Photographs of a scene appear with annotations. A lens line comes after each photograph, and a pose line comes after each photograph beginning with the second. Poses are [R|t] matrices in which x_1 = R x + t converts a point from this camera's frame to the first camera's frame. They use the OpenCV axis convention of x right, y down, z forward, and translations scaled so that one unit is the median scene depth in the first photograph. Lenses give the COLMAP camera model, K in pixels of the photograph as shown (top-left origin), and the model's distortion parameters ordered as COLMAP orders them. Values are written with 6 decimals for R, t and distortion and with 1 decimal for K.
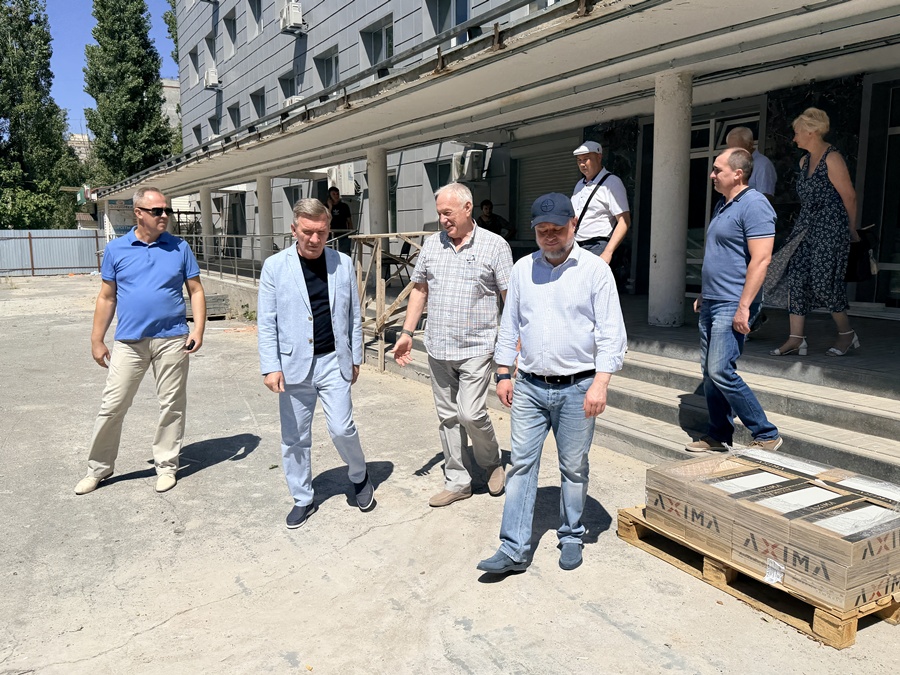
lens RADIAL K [[764.3, 0, 448.4], [0, 764.3, 350.3], [0, 0, 1]] dist [-0.008042, -0.016163]
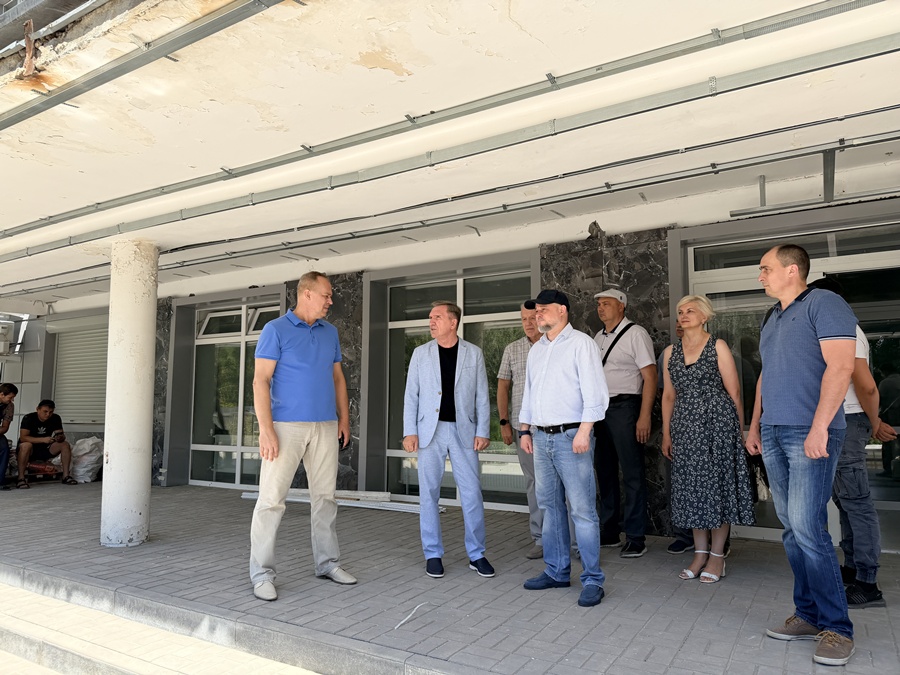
lens RADIAL K [[620.6, 0, 450.0], [0, 620.6, 337.5], [0, 0, 1]] dist [0.197505, -0.249936]
pose [[0.881158, 0.054910, 0.469623, 0.150115], [0.064493, 0.969993, -0.234424, -0.037463], [-0.468403, 0.236852, 0.851176, 0.133801]]
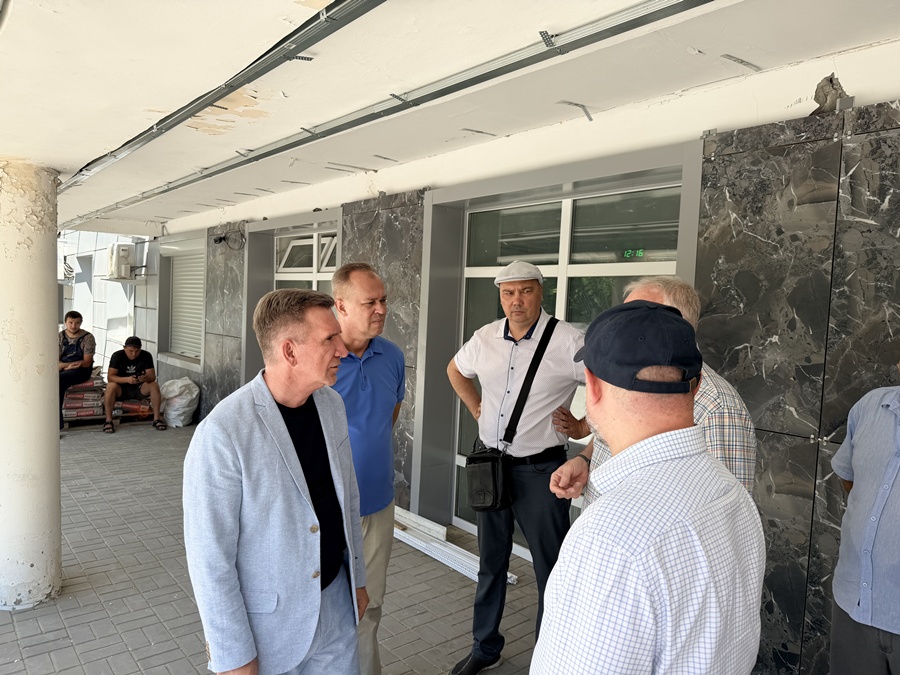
lens RADIAL K [[636.4, 0, 444.0], [0, 636.4, 345.0], [0, 0, 1]] dist [0.117630, -0.138322]
pose [[0.985672, 0.035997, 0.164790, 0.285016], [-0.022714, 0.996391, -0.081791, -0.105771], [-0.167139, 0.076876, 0.982932, 0.261842]]
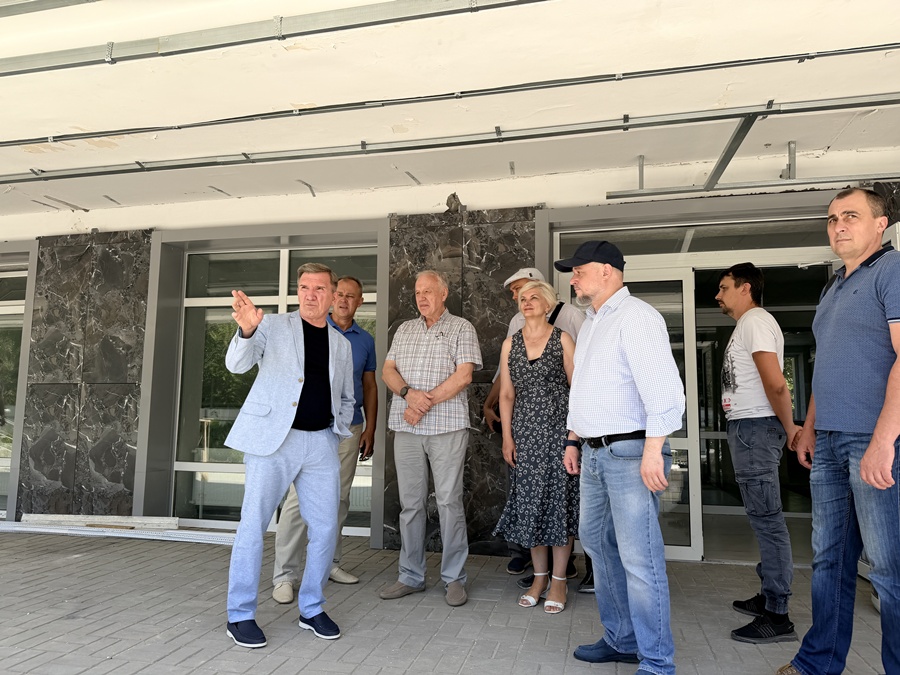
lens RADIAL K [[629.8, 0, 448.1], [0, 629.8, 341.4], [0, 0, 1]] dist [0.113675, -0.171833]
pose [[0.696450, 0.088865, 0.712082, 0.174739], [0.087704, 0.974323, -0.207370, -0.047028], [-0.712226, 0.206875, 0.670774, 0.204752]]
